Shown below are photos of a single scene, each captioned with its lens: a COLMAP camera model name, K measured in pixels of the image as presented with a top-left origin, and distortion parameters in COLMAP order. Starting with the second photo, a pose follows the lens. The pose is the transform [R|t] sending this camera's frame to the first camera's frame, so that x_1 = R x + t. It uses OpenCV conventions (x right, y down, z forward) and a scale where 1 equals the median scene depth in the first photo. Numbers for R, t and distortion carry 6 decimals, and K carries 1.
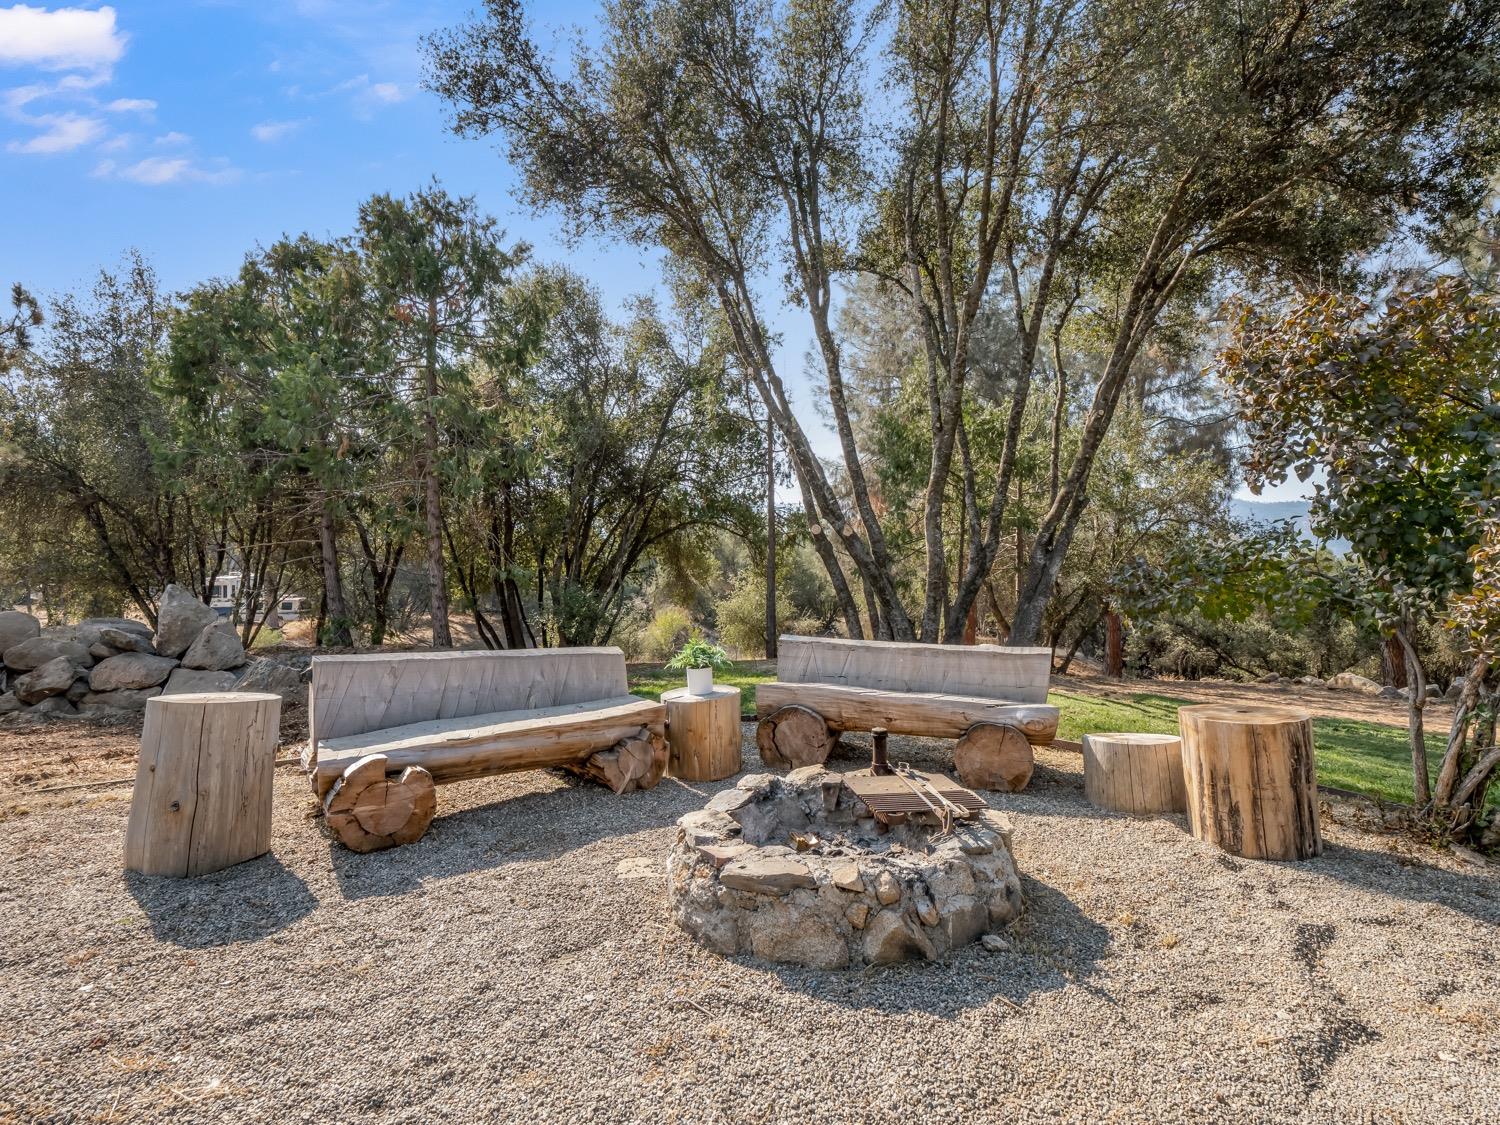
lens RADIAL K [[766.4, 0, 743.5], [0, 766.4, 557.5], [0, 0, 1]] dist [-0.010968, -0.000195]
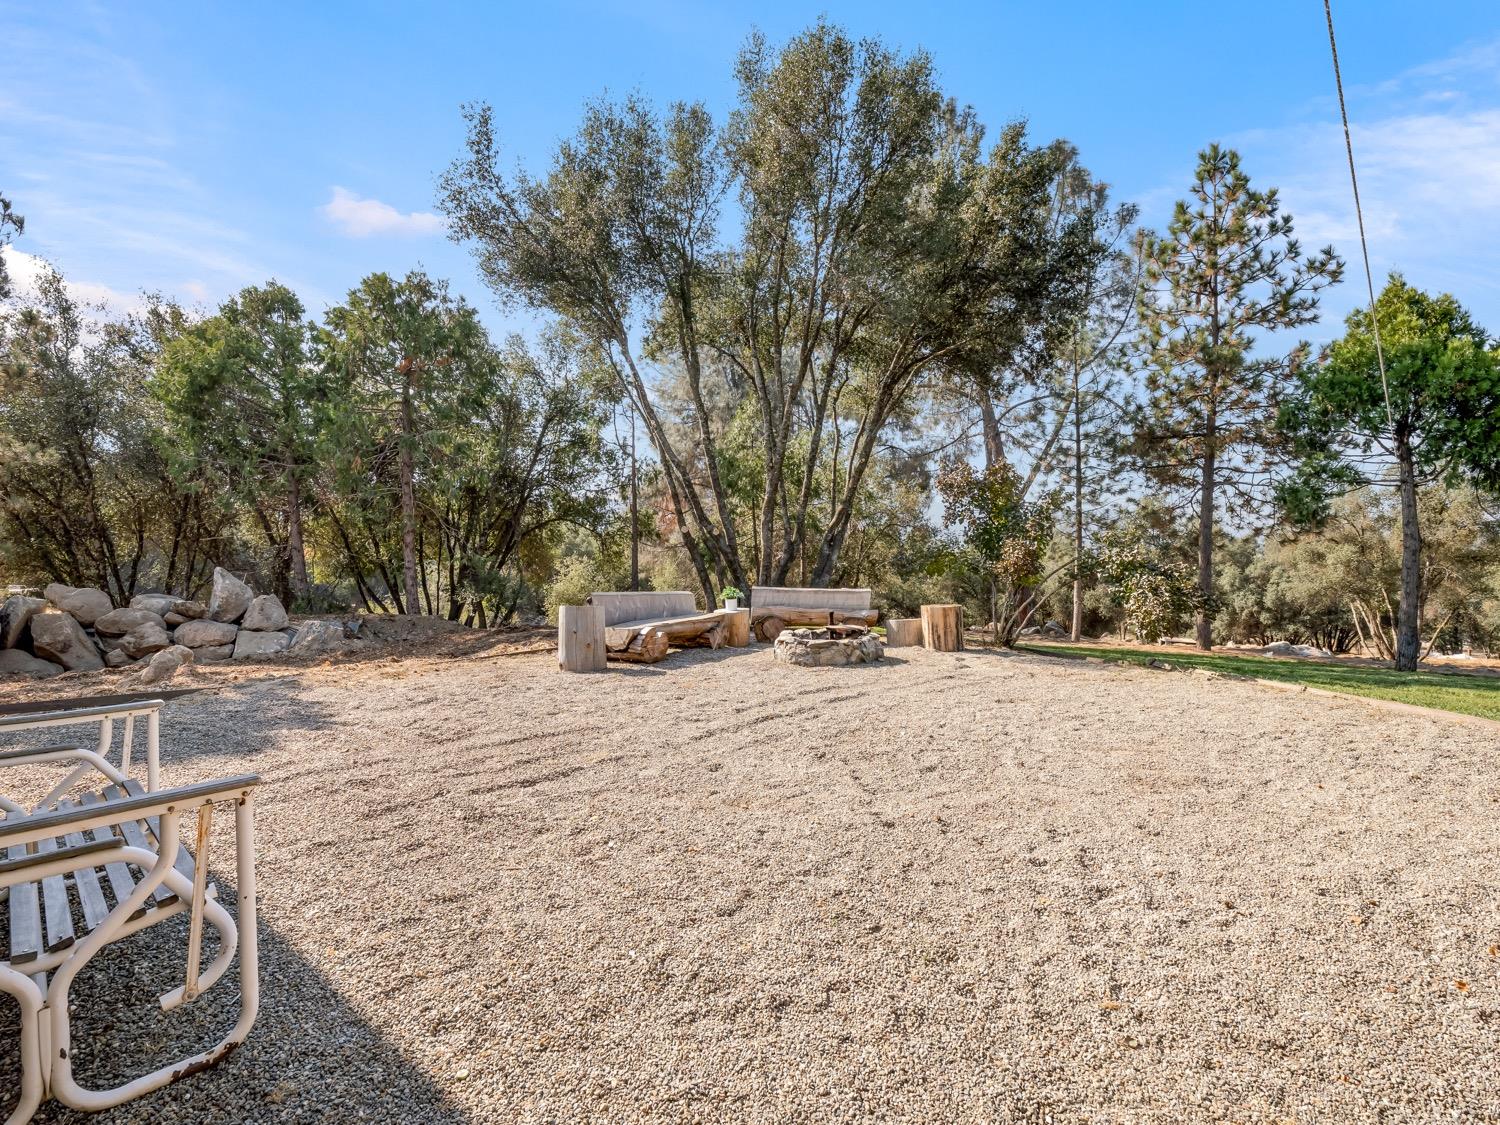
lens RADIAL K [[712.7, 0, 750.0], [0, 712.7, 562.5], [0, 0, 1]] dist [-0.002288, -0.000443]
pose [[0.947568, 0.000127, 0.319553, -0.269648], [-0.006783, 0.999783, 0.019717, -0.001727], [-0.319481, -0.020851, 0.947363, -0.398031]]
